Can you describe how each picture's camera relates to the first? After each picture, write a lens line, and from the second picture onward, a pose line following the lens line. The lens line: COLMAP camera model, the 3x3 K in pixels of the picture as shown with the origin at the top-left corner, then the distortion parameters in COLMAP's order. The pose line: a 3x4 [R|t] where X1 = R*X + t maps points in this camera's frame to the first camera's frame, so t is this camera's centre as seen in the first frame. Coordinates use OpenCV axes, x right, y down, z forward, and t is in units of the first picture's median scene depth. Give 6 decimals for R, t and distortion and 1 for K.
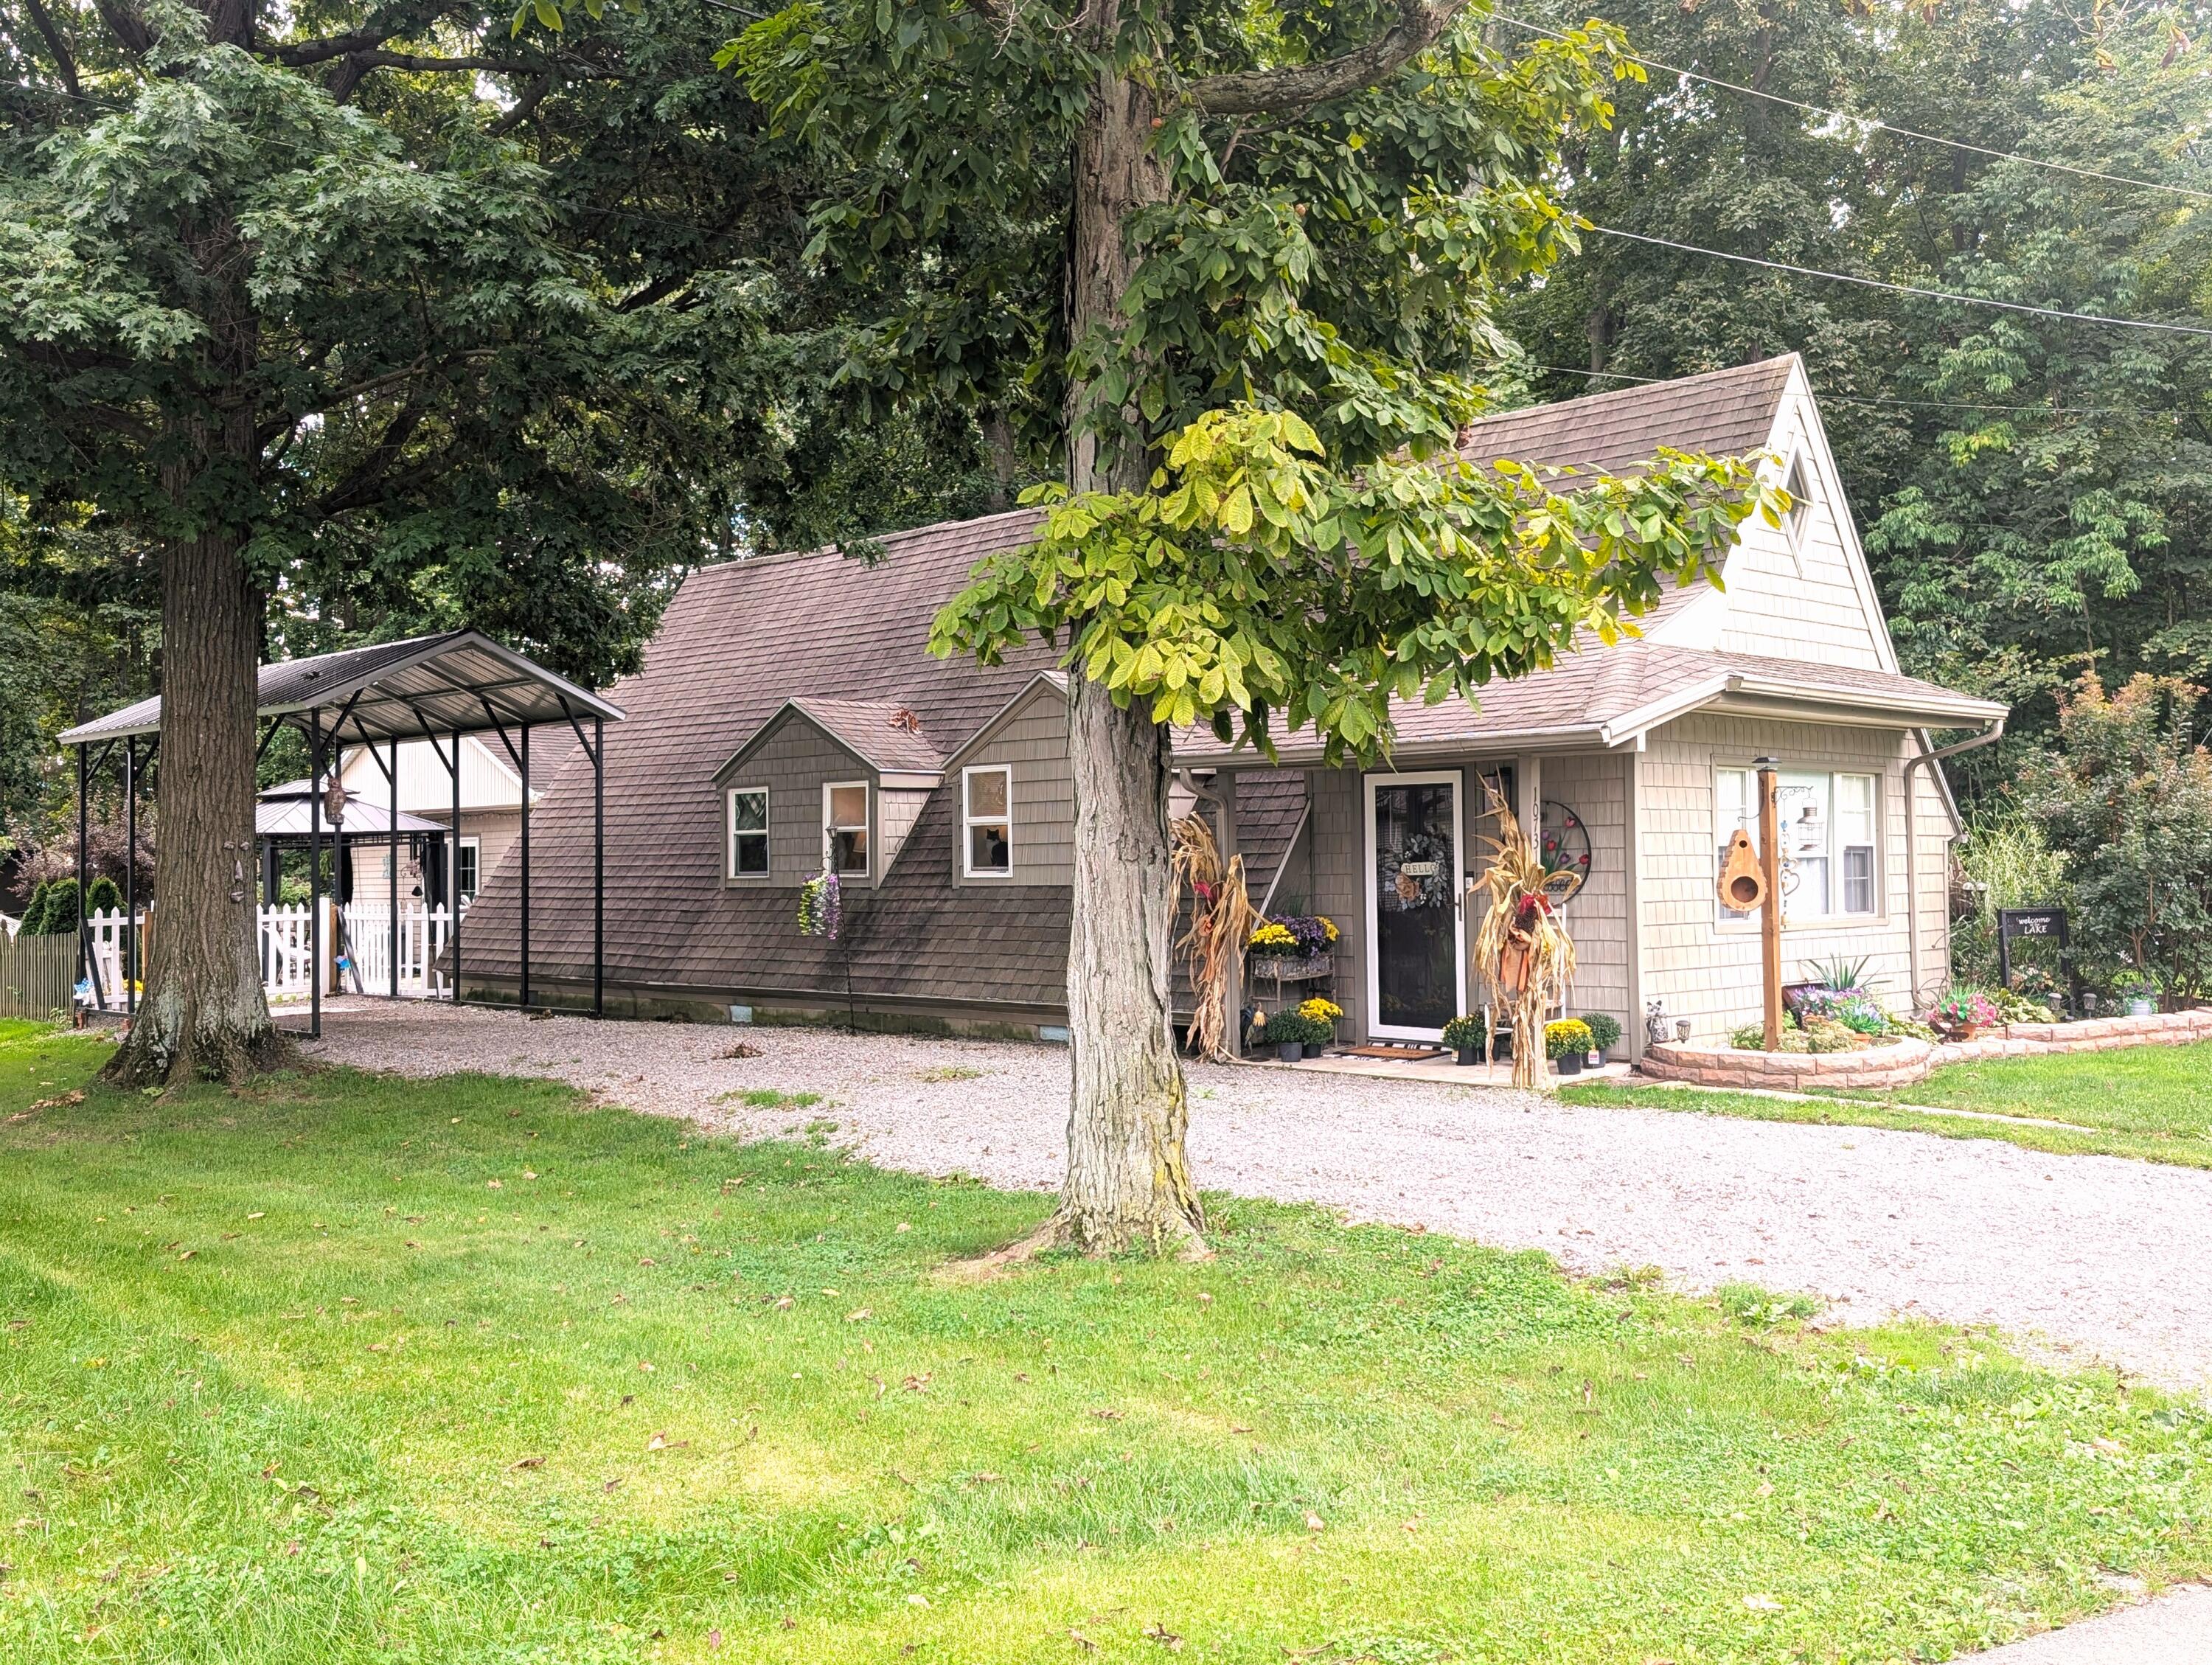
lens RADIAL K [[2061.5, 0, 1075.8], [0, 2061.5, 826.5], [0, 0, 1]] dist [0.091068, -0.319367]
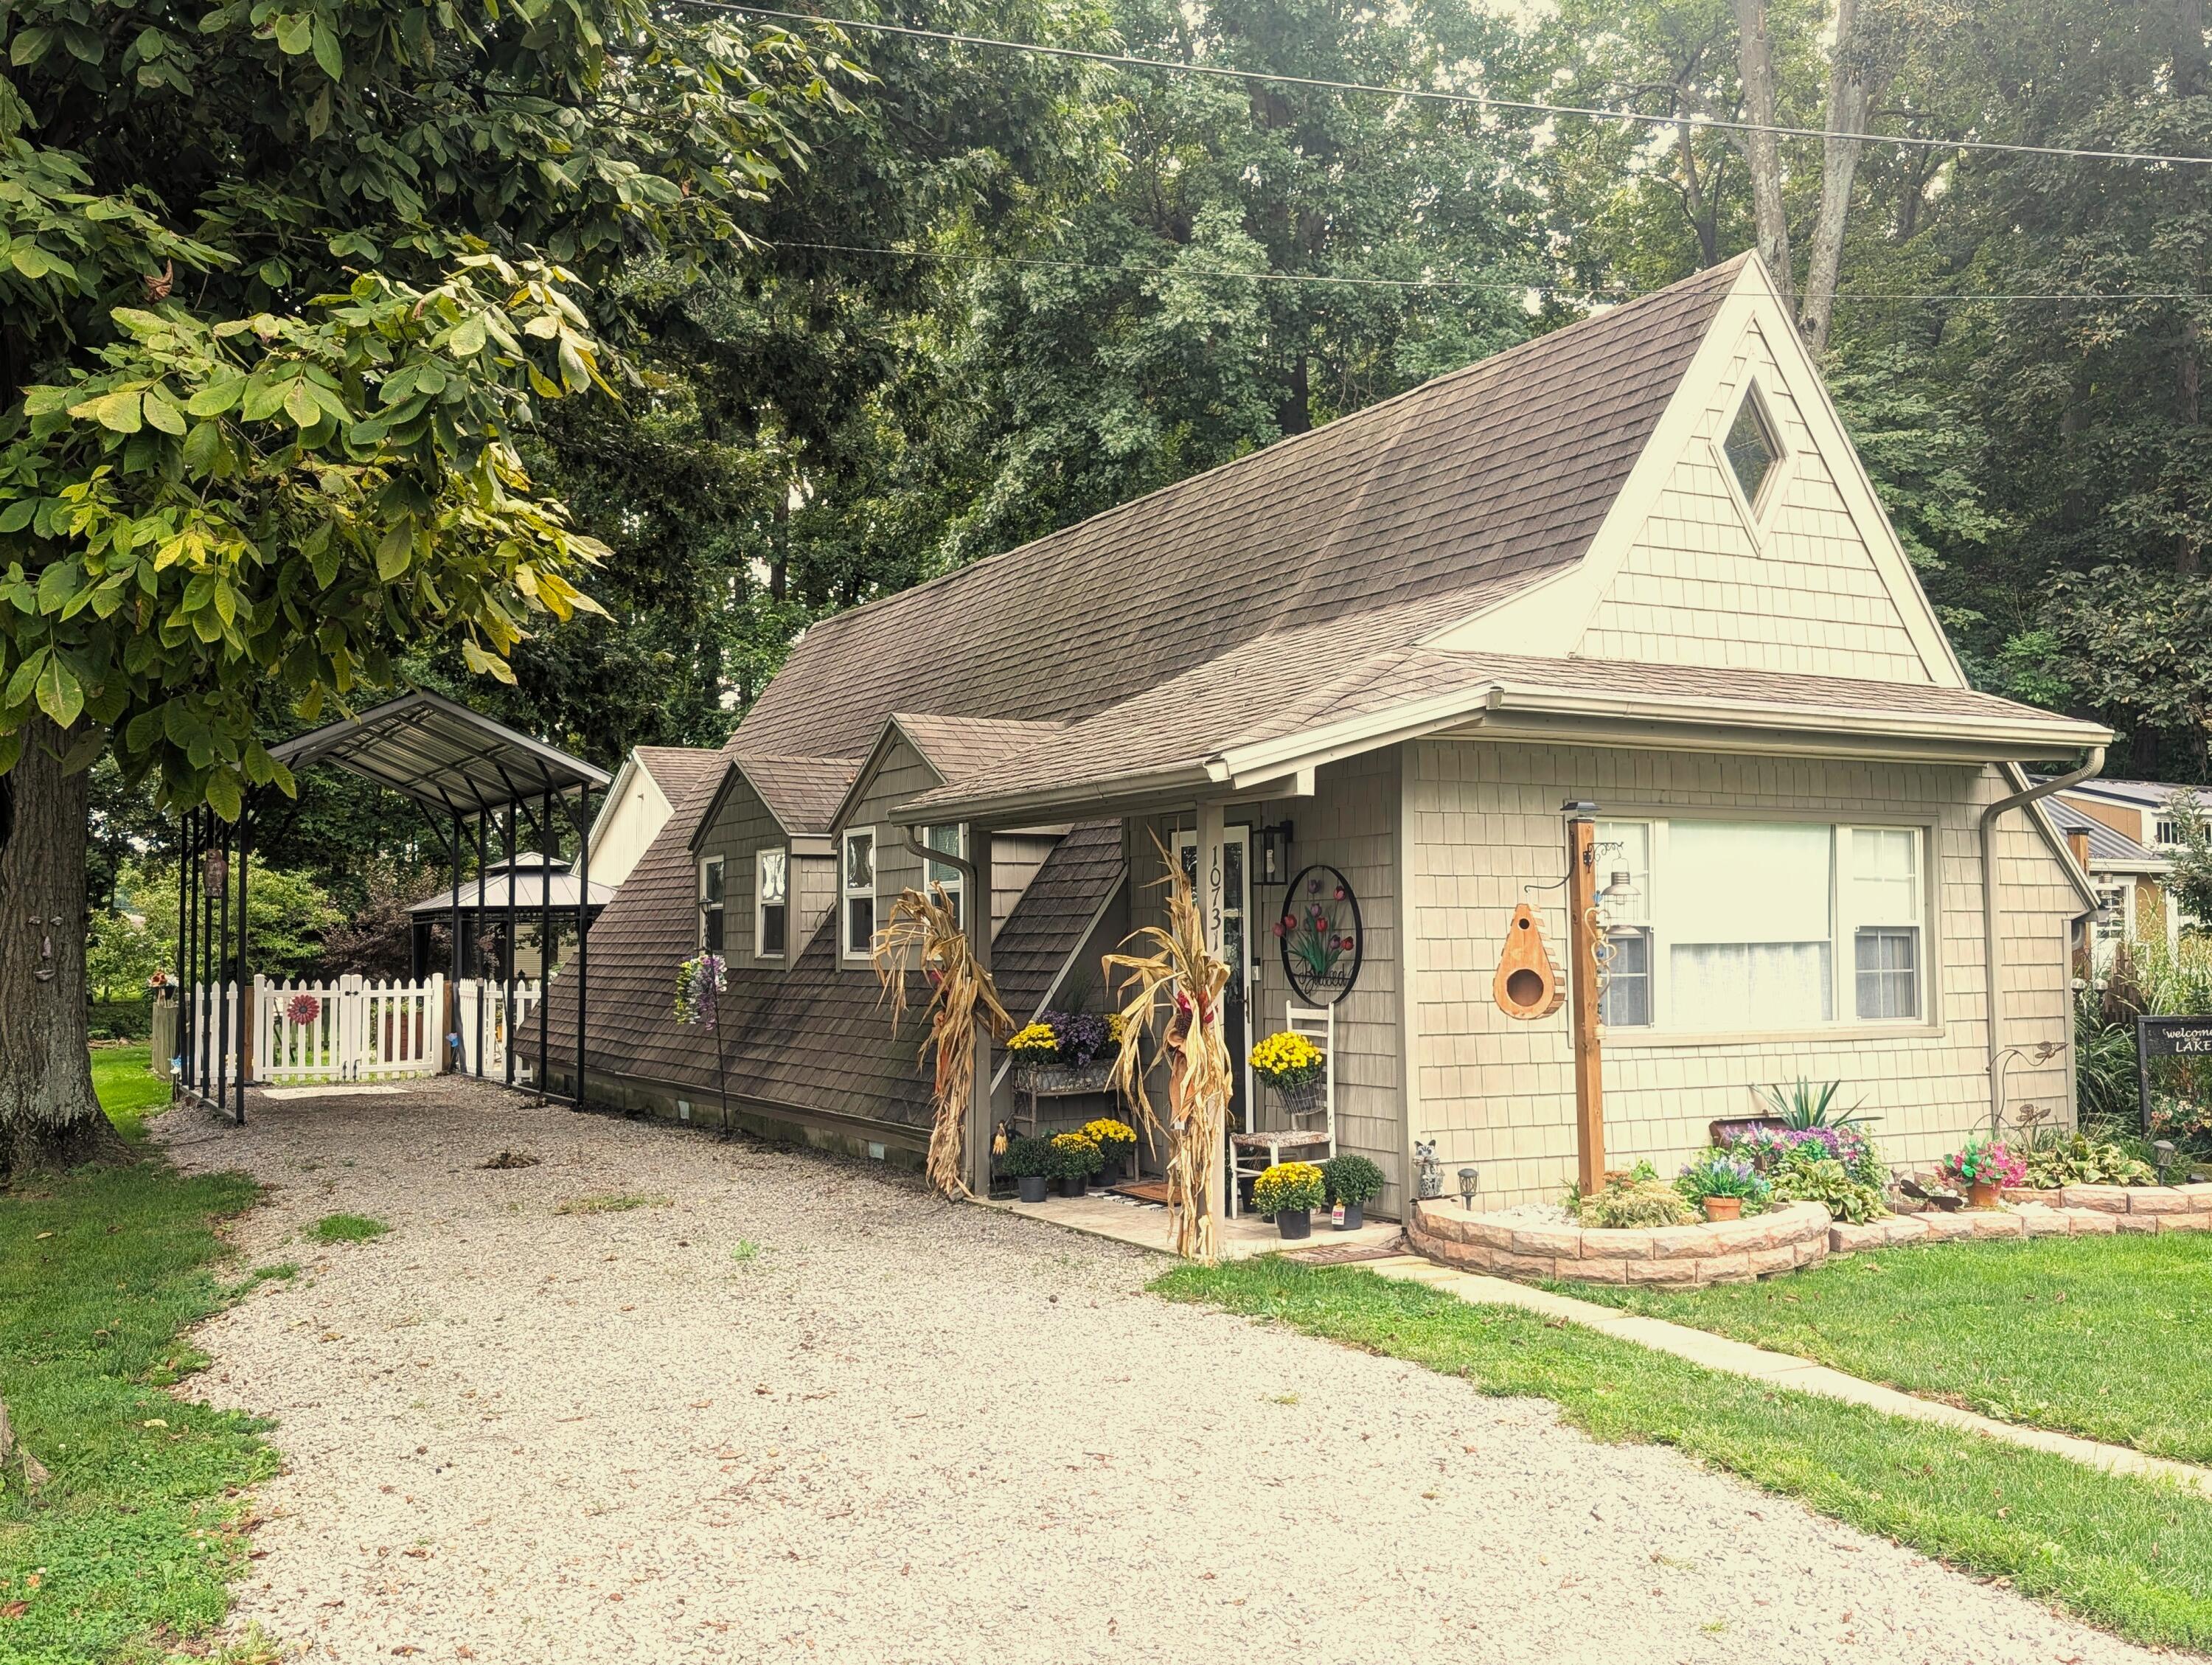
lens RADIAL K [[2058.2, 0, 1097.0], [0, 2058.2, 863.3], [0, 0, 1]] dist [0.019212, -0.023644]
pose [[0.961692, -0.005780, -0.274072, 0.291187], [0.001096, 0.999851, -0.017237, -0.000228], [0.274131, 0.016277, 0.961555, 0.220101]]
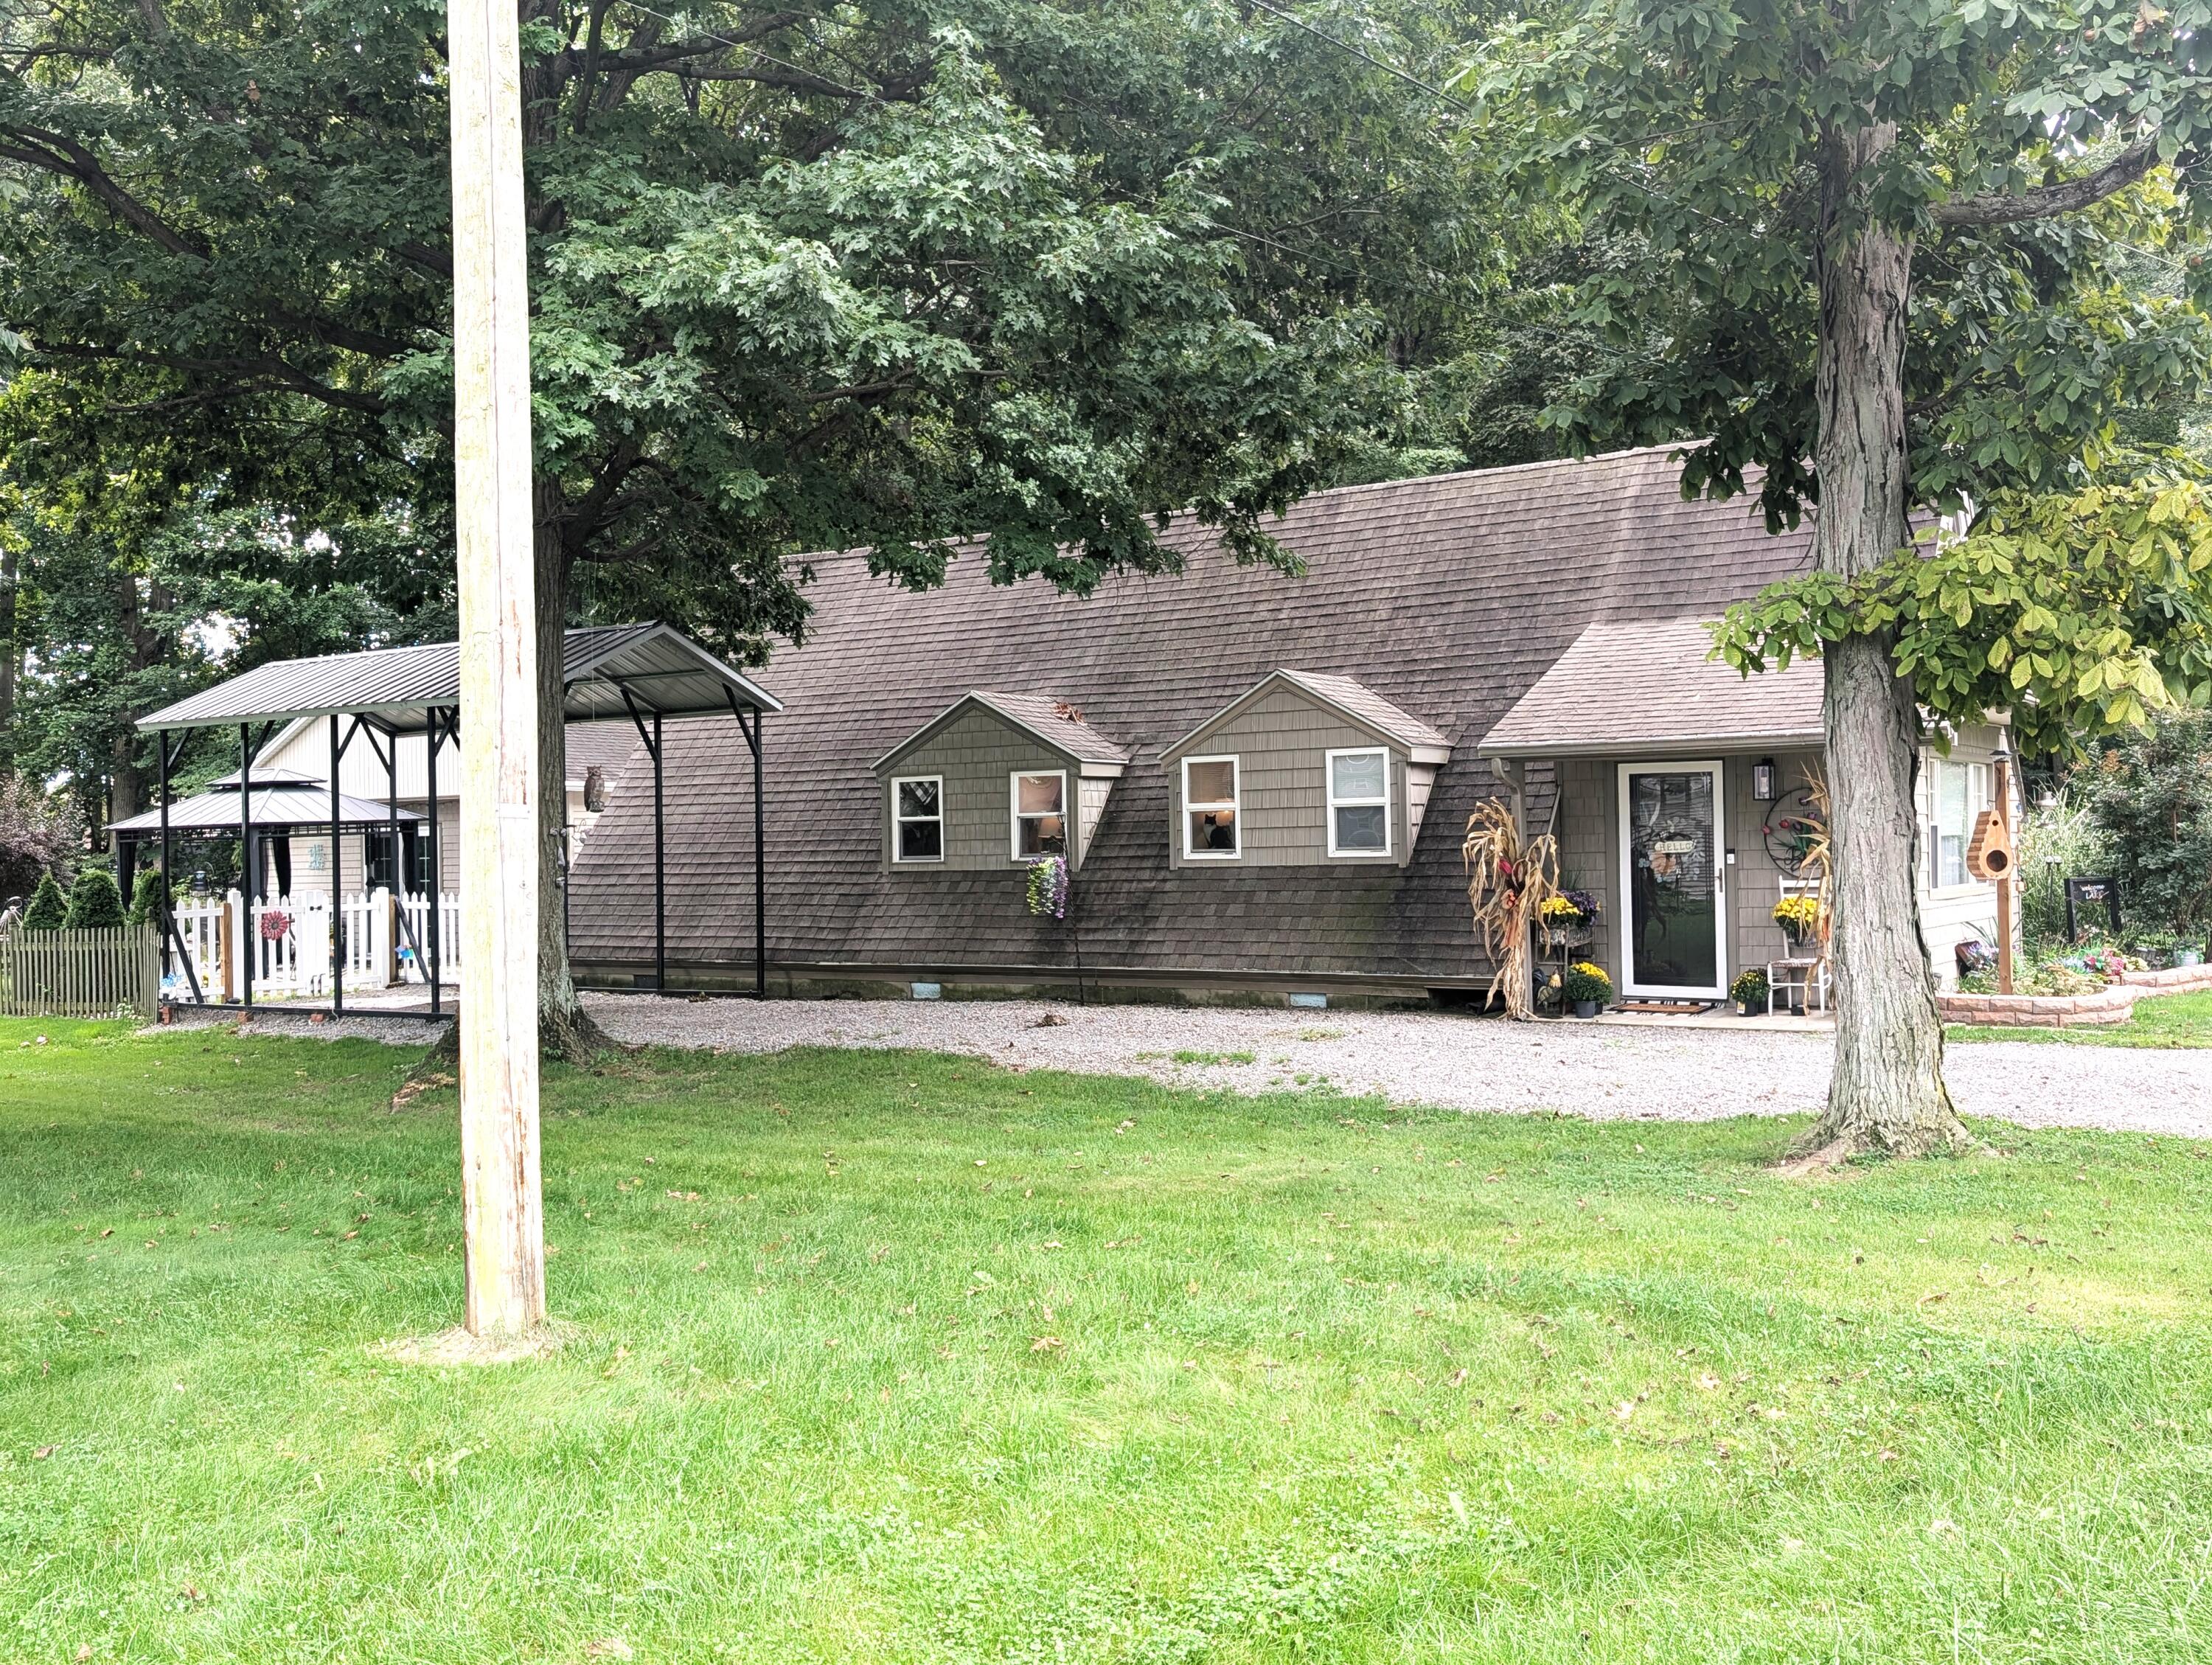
lens RADIAL K [[2061.5, 0, 1075.8], [0, 2061.5, 826.5], [0, 0, 1]] dist [0.091068, -0.319367]
pose [[0.981659, -0.004555, 0.190592, -0.328572], [0.003602, 0.999979, 0.005348, 0.001687], [-0.190612, -0.004564, 0.981655, -0.051123]]
